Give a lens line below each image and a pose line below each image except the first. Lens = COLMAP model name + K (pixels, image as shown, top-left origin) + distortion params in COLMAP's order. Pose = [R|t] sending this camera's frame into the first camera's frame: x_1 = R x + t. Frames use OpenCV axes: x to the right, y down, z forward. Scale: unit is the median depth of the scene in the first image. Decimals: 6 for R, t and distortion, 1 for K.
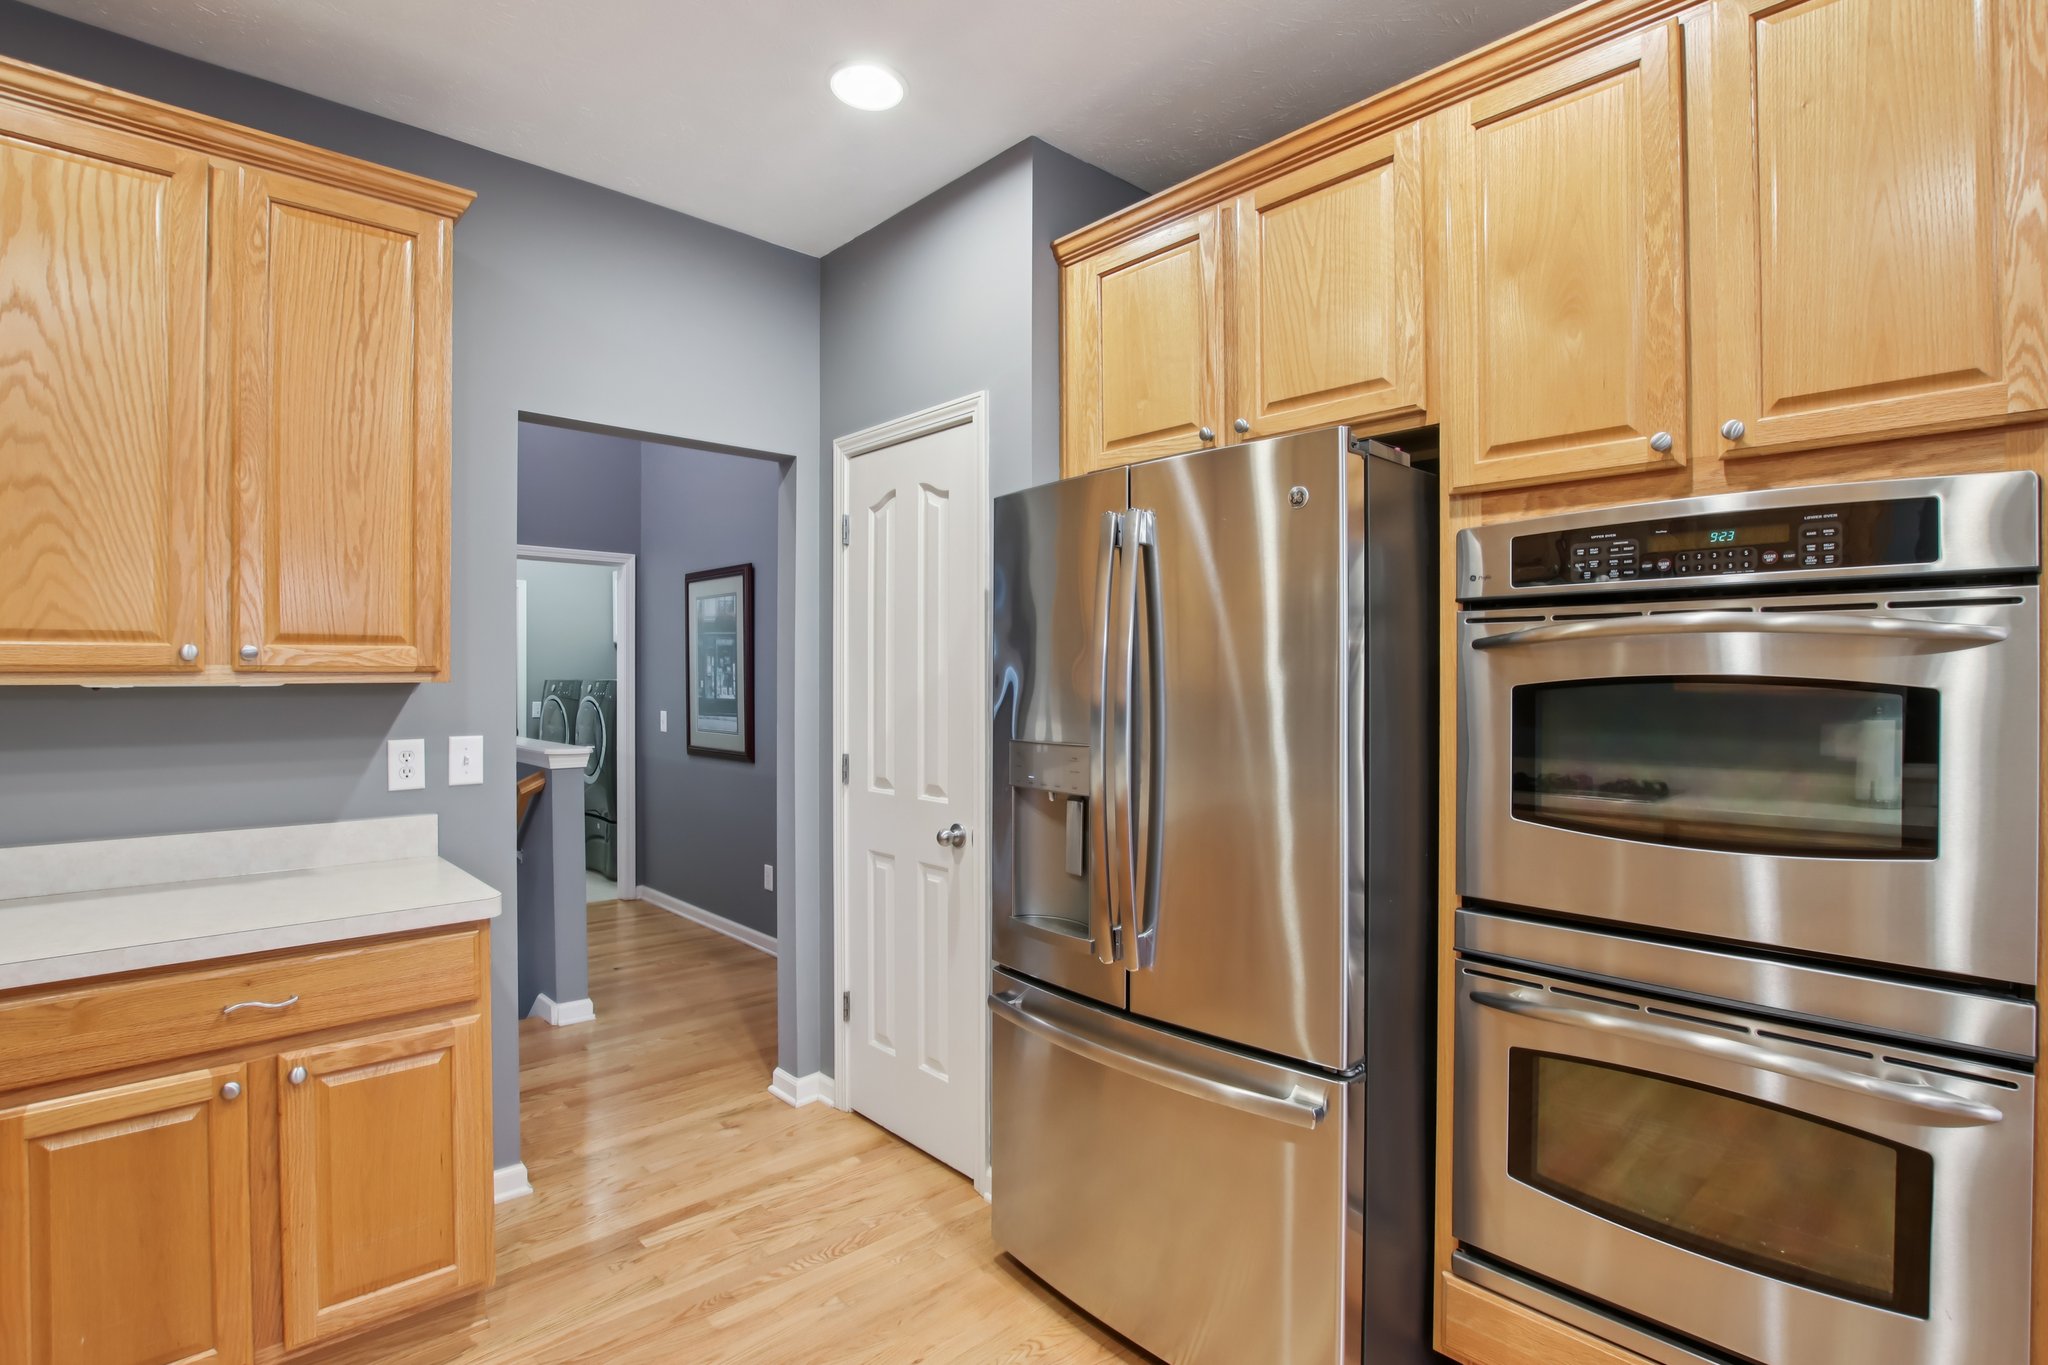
lens RADIAL K [[980.1, 0, 1024.0], [0, 980.1, 678.9], [0, 0, 1]] dist [-0.035021, 0.000655]
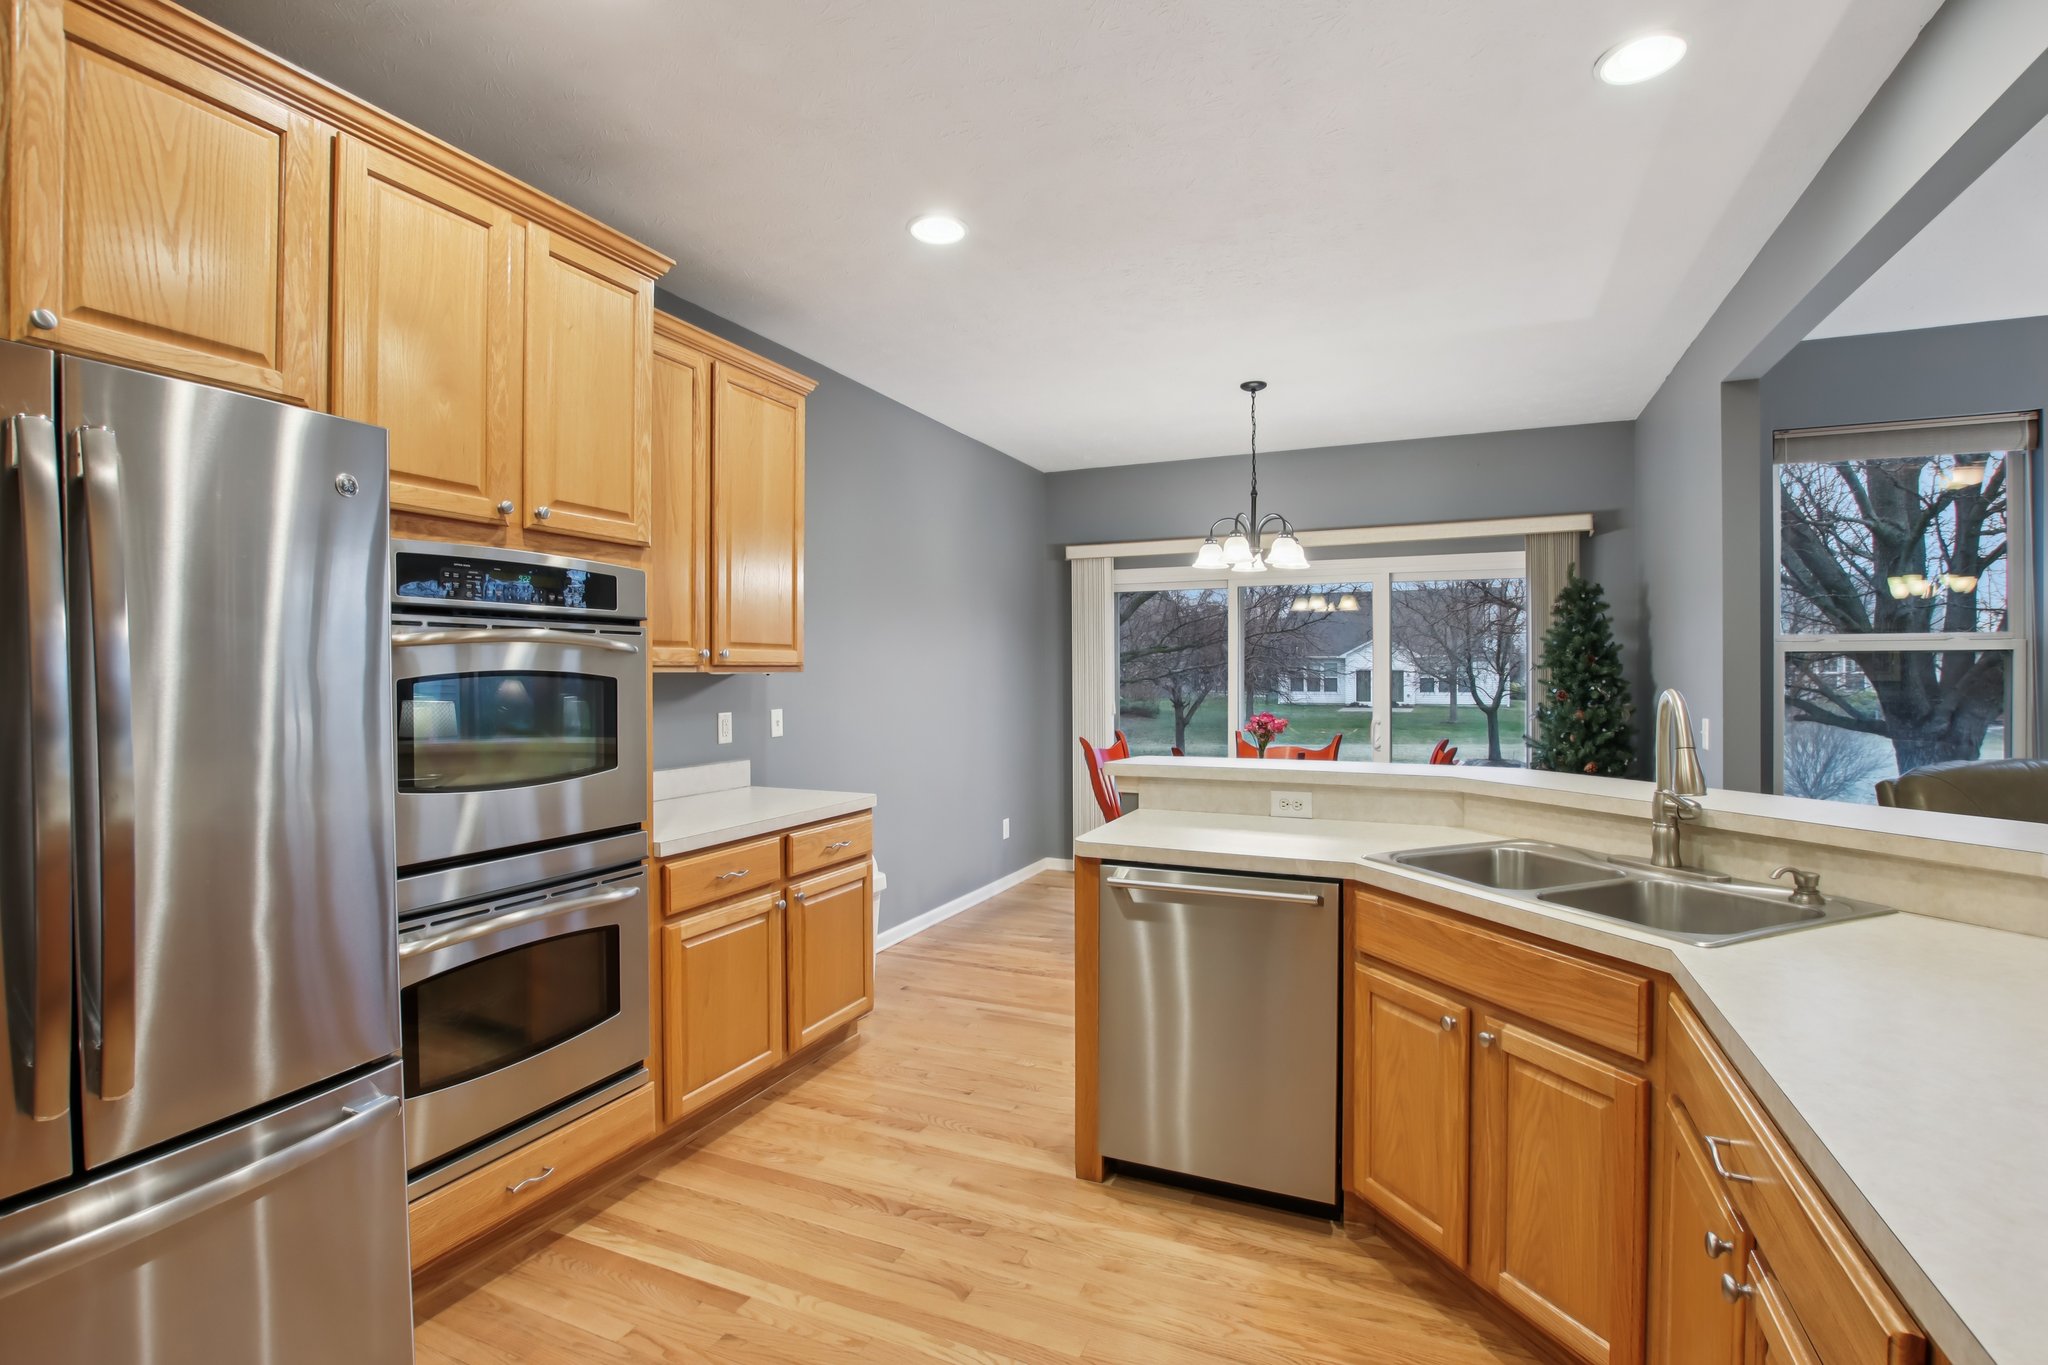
lens RADIAL K [[968.3, 0, 1022.2], [0, 968.3, 672.9], [0, 0, 1]] dist [-0.033797, -0.000176]
pose [[-0.385239, -0.001202, 0.922816, -0.761160], [0.004611, 0.999984, 0.003228, -0.001548], [-0.922805, 0.005498, -0.385228, 0.680033]]
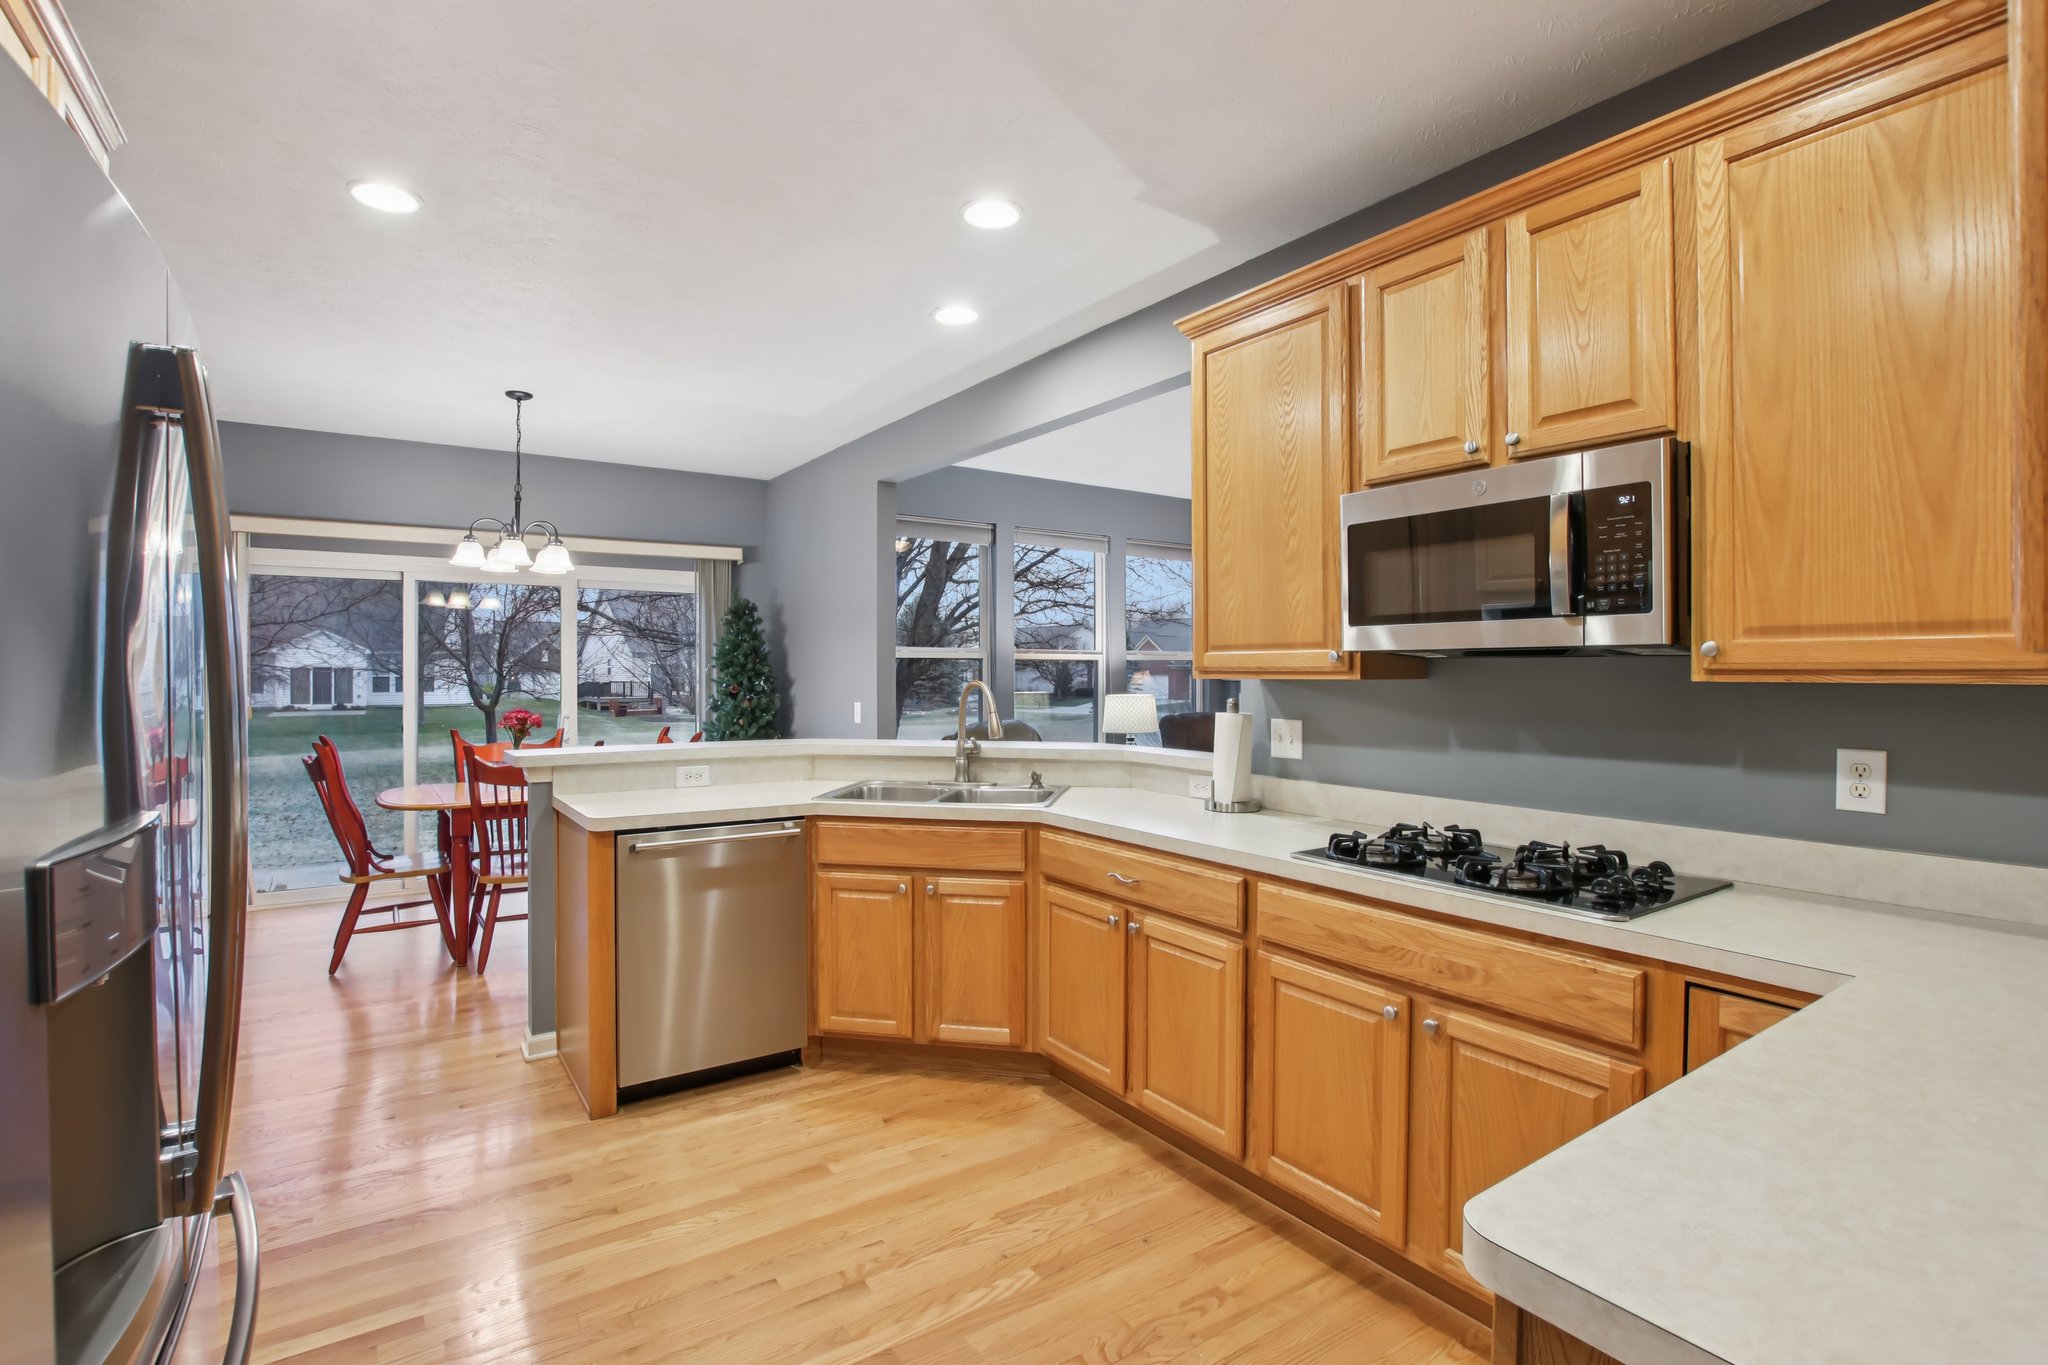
lens RADIAL K [[976.5, 0, 1033.2], [0, 976.5, 666.7], [0, 0, 1]] dist [-0.012611, 0.000868]
pose [[-0.989163, -0.002715, 0.146795, -0.456687], [-0.002777, 0.999996, -0.000218, -0.004855], [-0.146794, -0.000623, -0.989167, 1.520548]]
